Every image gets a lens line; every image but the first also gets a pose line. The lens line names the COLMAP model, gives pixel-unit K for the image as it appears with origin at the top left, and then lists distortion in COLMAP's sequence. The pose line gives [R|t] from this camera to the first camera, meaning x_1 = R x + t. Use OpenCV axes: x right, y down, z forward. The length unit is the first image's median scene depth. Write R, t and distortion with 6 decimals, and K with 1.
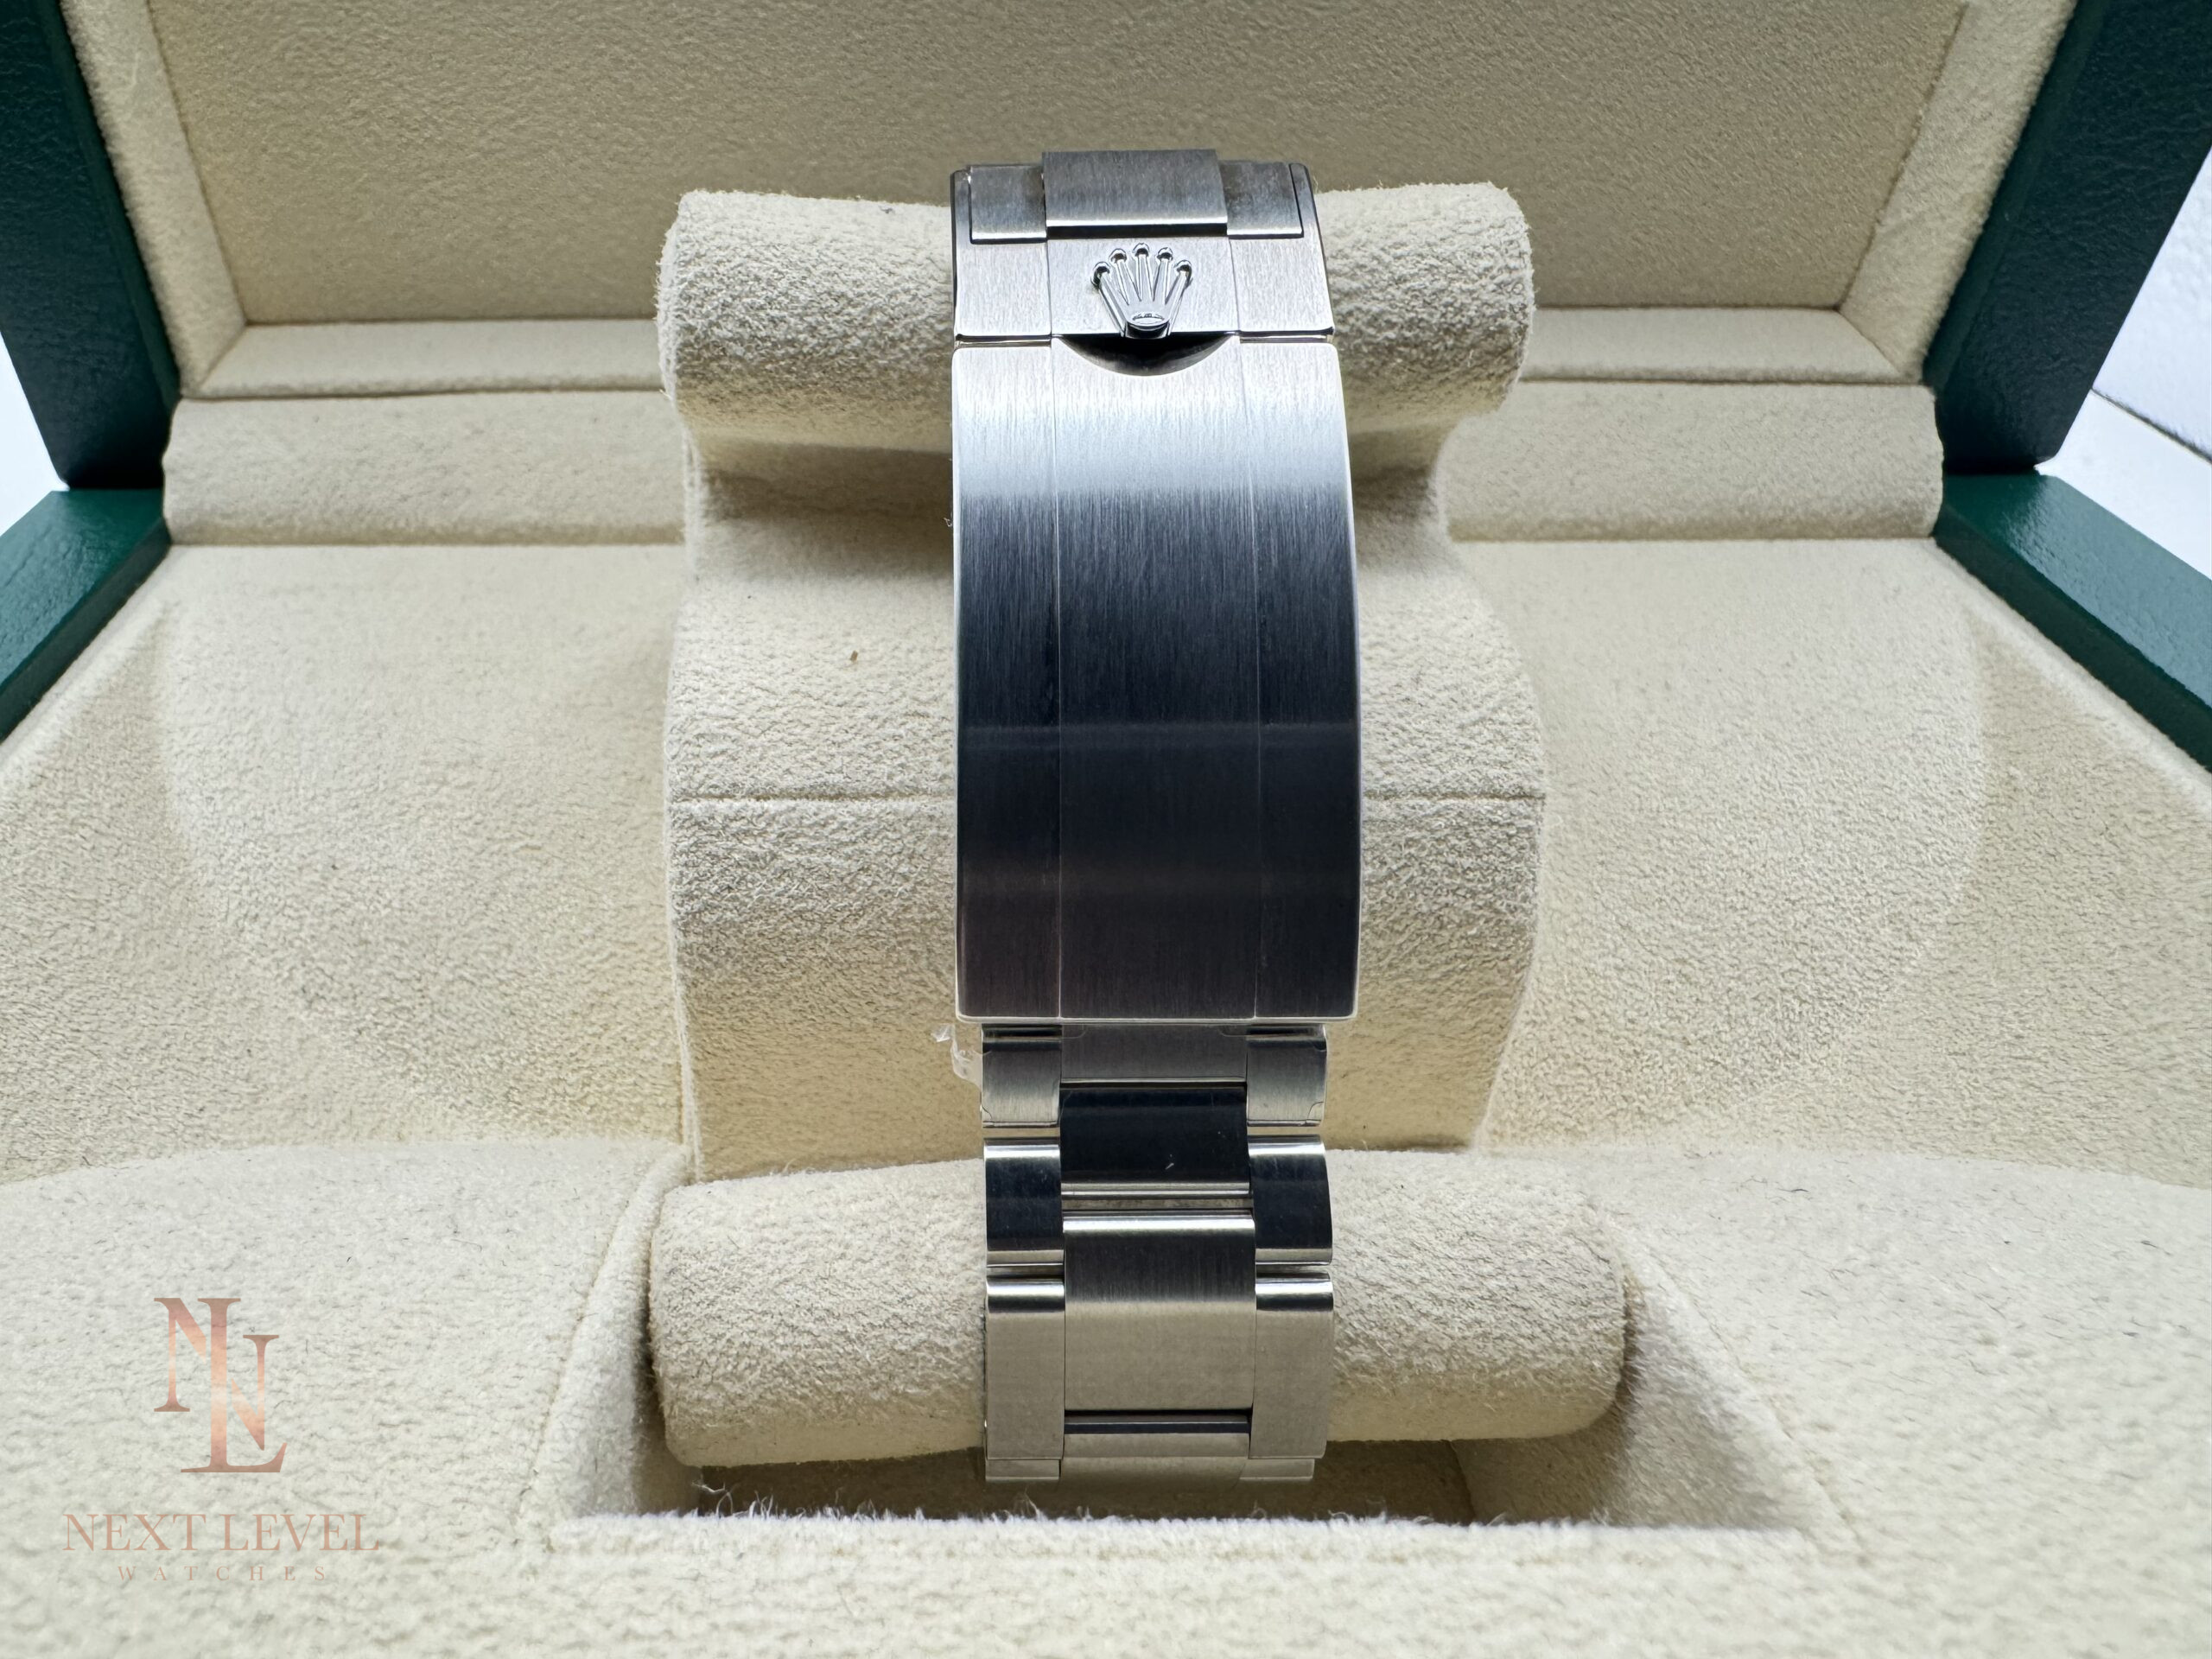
lens RADIAL K [[1584.2, 0, 876.2], [0, 1584.2, 835.1], [0, 0, 1]] dist [-0.003305, 0.000659]
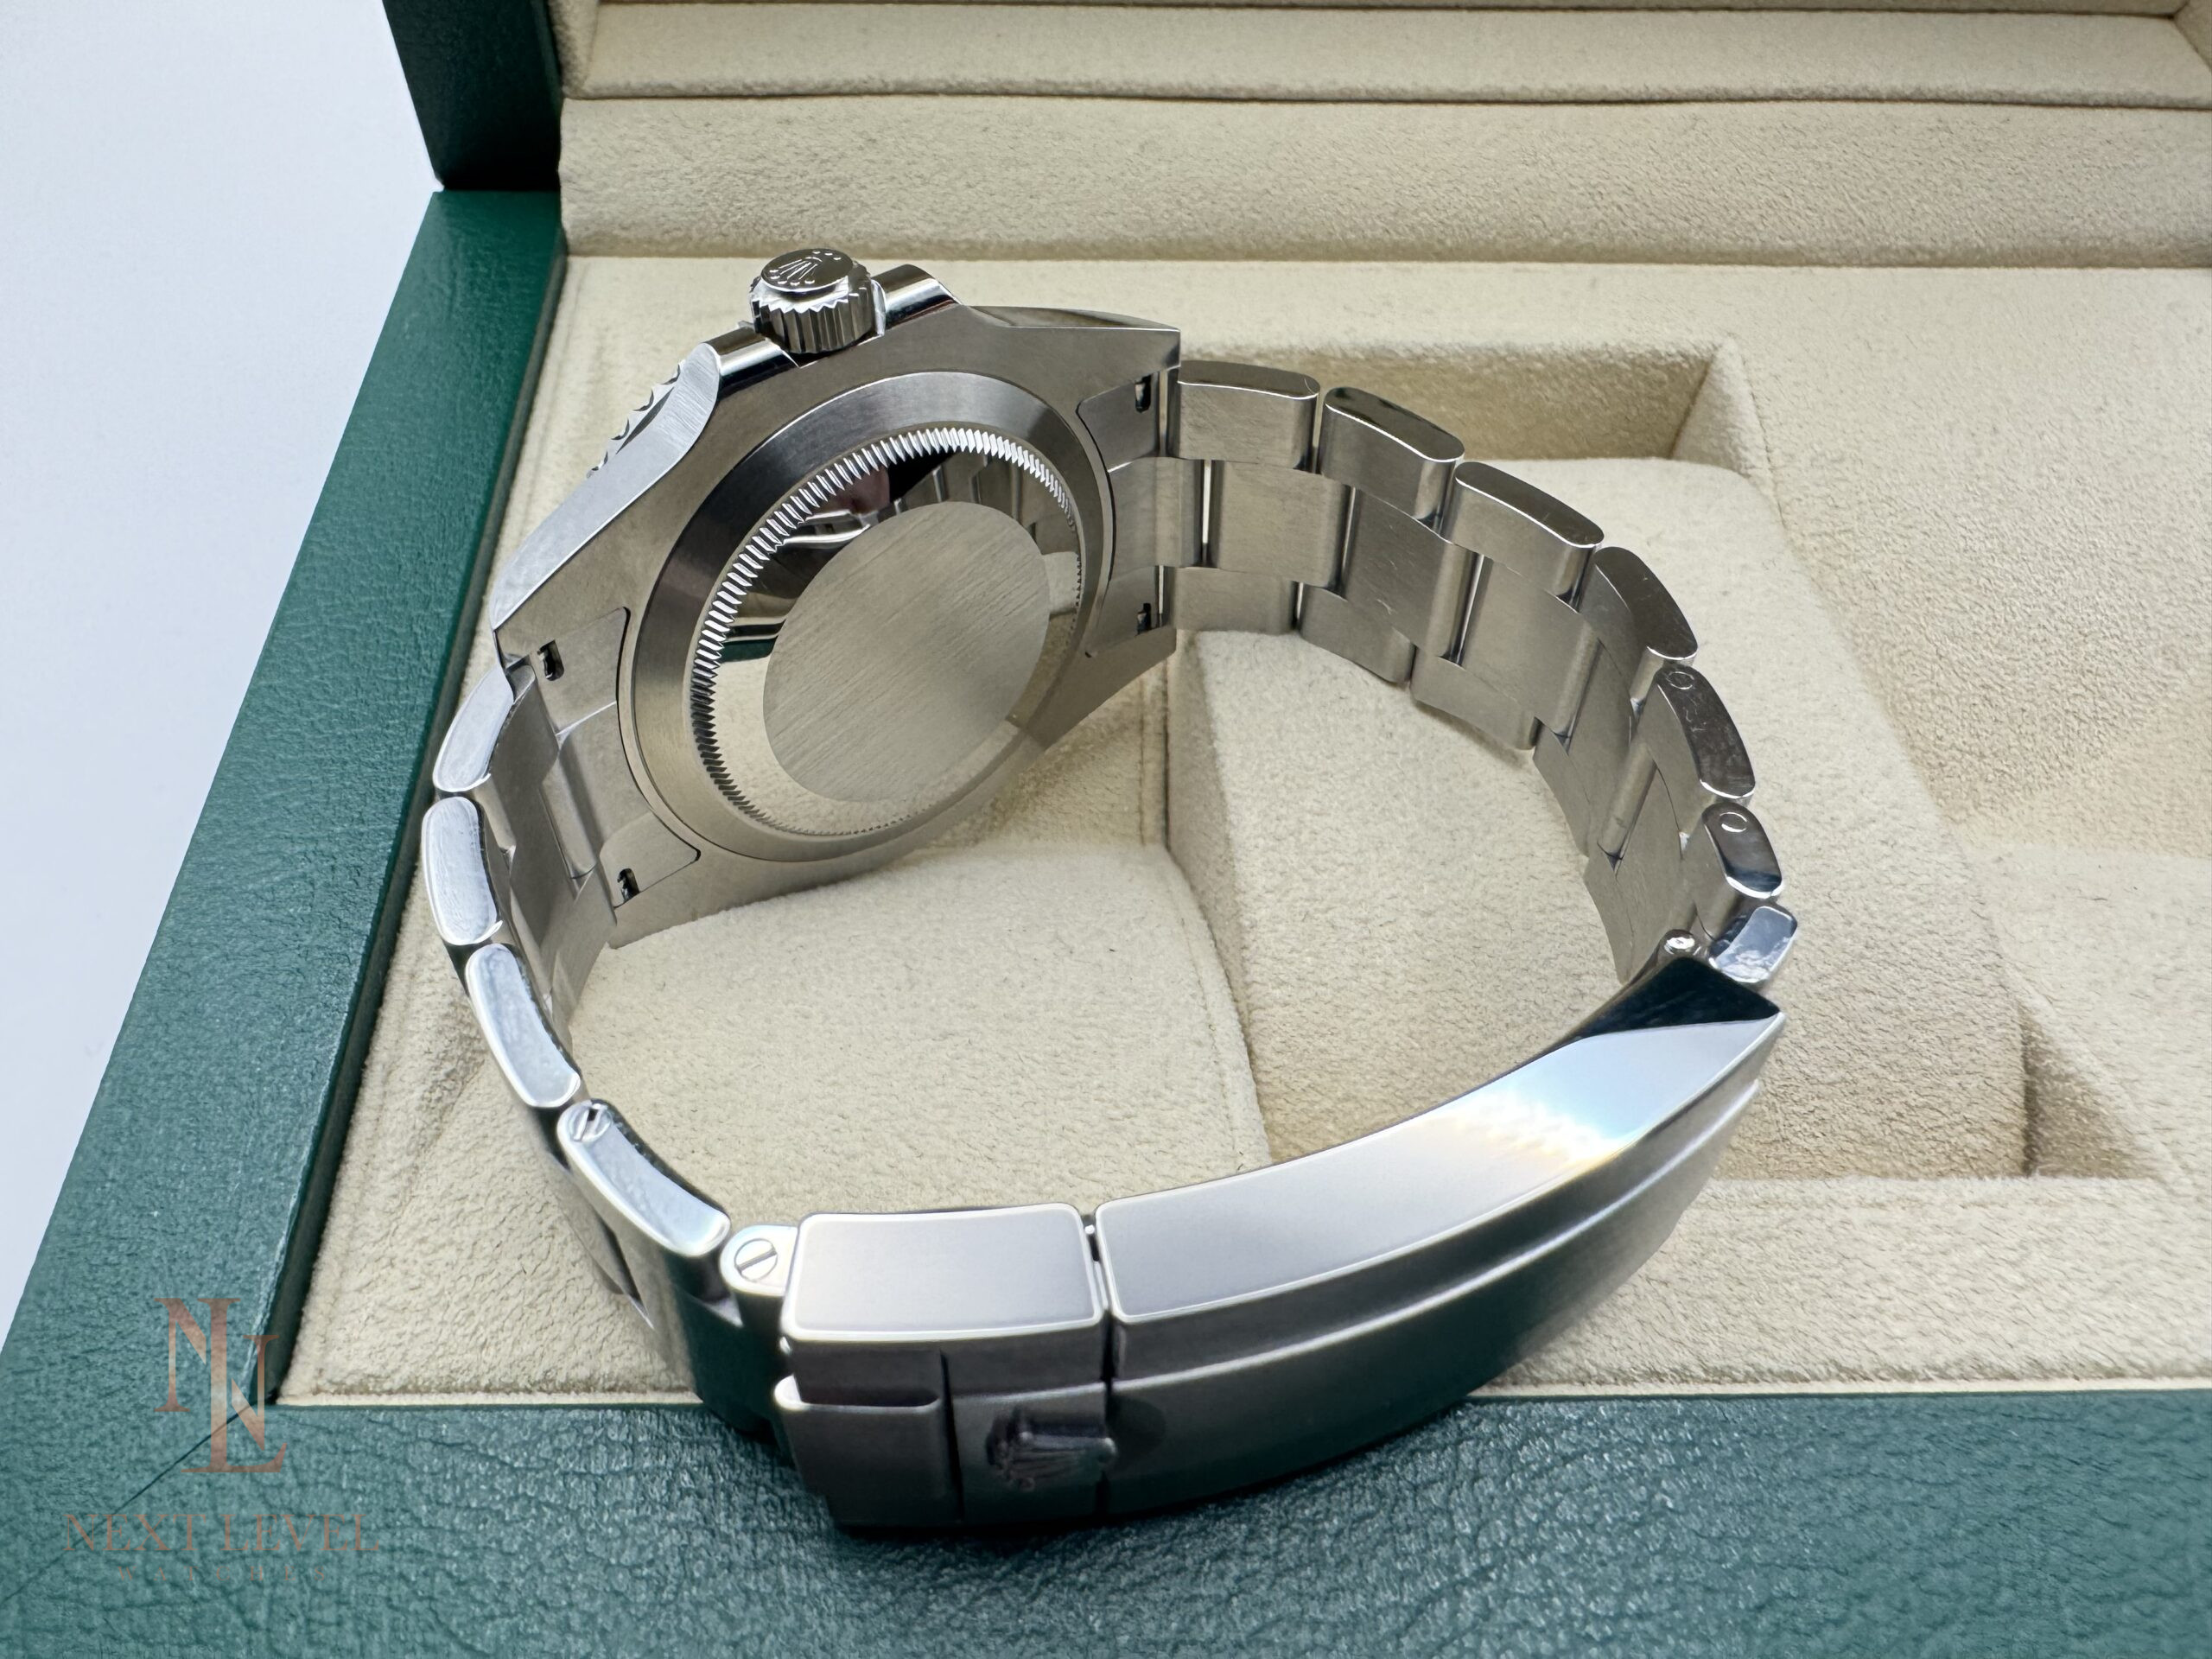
lens RADIAL K [[1582.9, 0, 962.9], [0, 1582.9, 824.4], [0, 0, 1]] dist [-0.001828, -0.000708]
pose [[0.998833, -0.008686, 0.047518, -0.305432], [-0.004594, 0.962158, 0.272452, -0.137405], [-0.048086, -0.272352, 0.960995, -0.121152]]
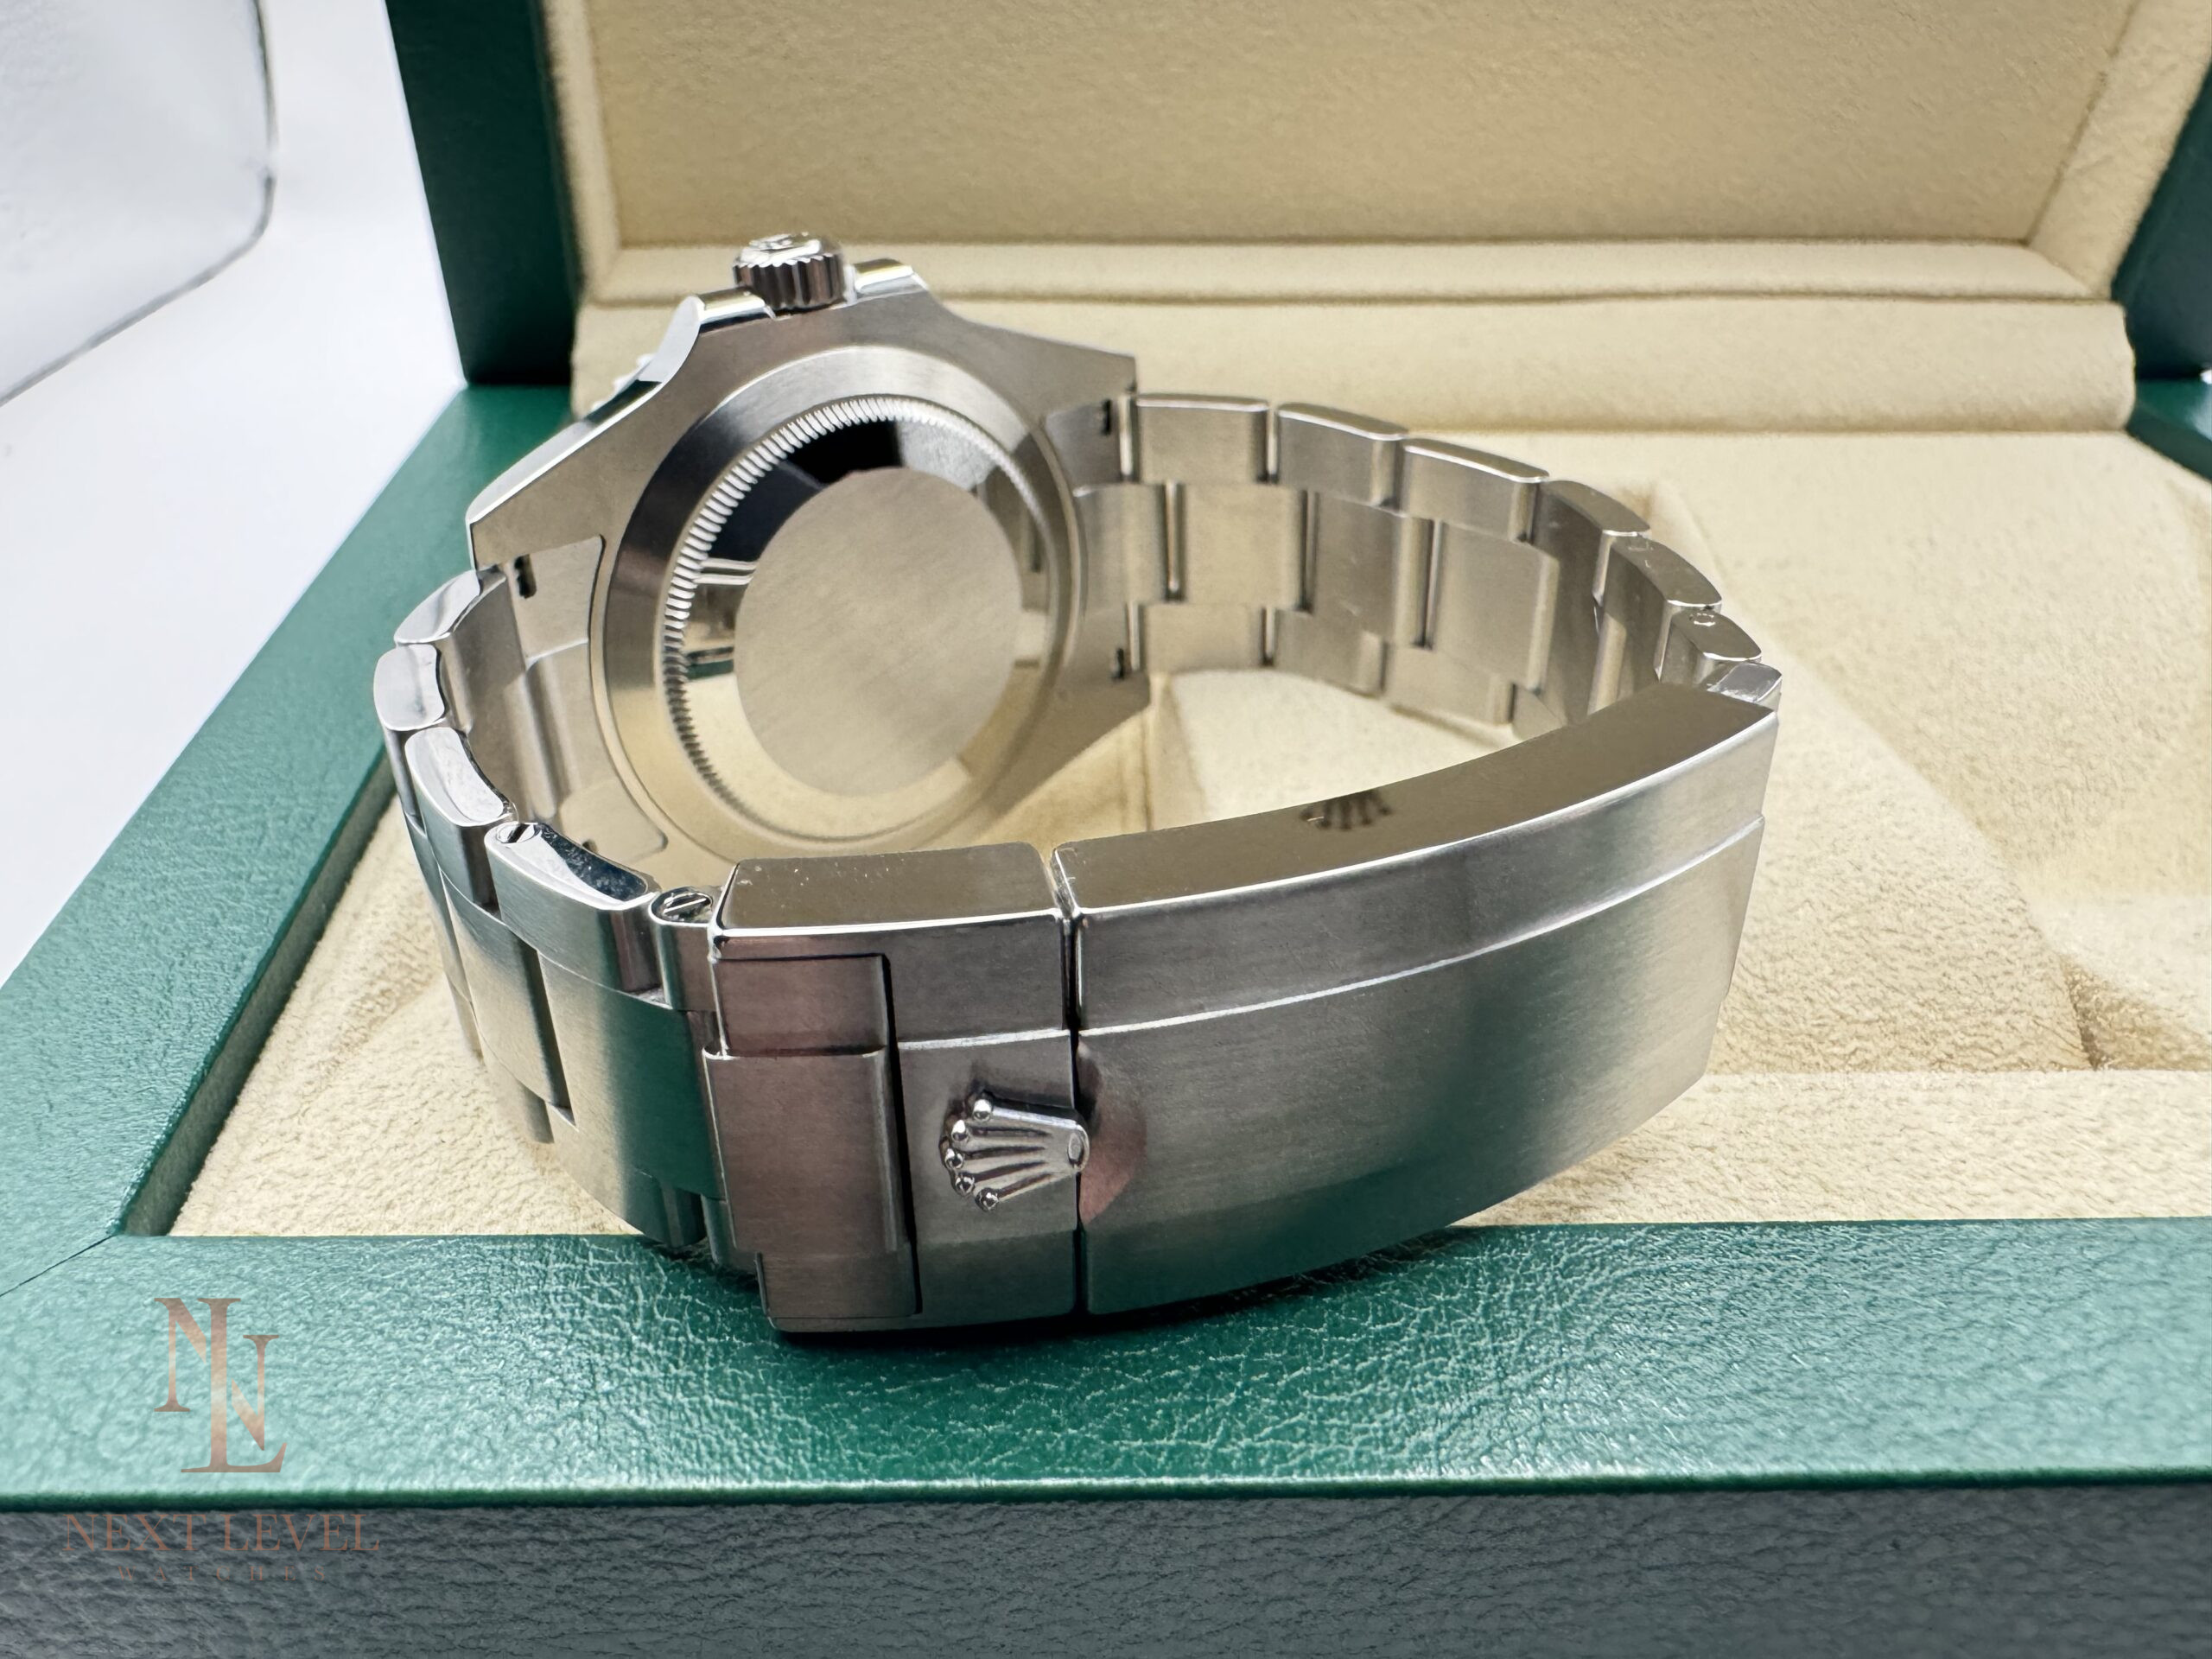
lens RADIAL K [[1591.8, 0, 962.0], [0, 1591.8, 826.0], [0, 0, 1]] dist [-0.005880, 0.001748]
pose [[0.999080, -0.005801, 0.042498, -0.285295], [0.007000, 0.999580, -0.028113, 0.155586], [-0.042317, 0.028385, 0.998701, -0.141515]]
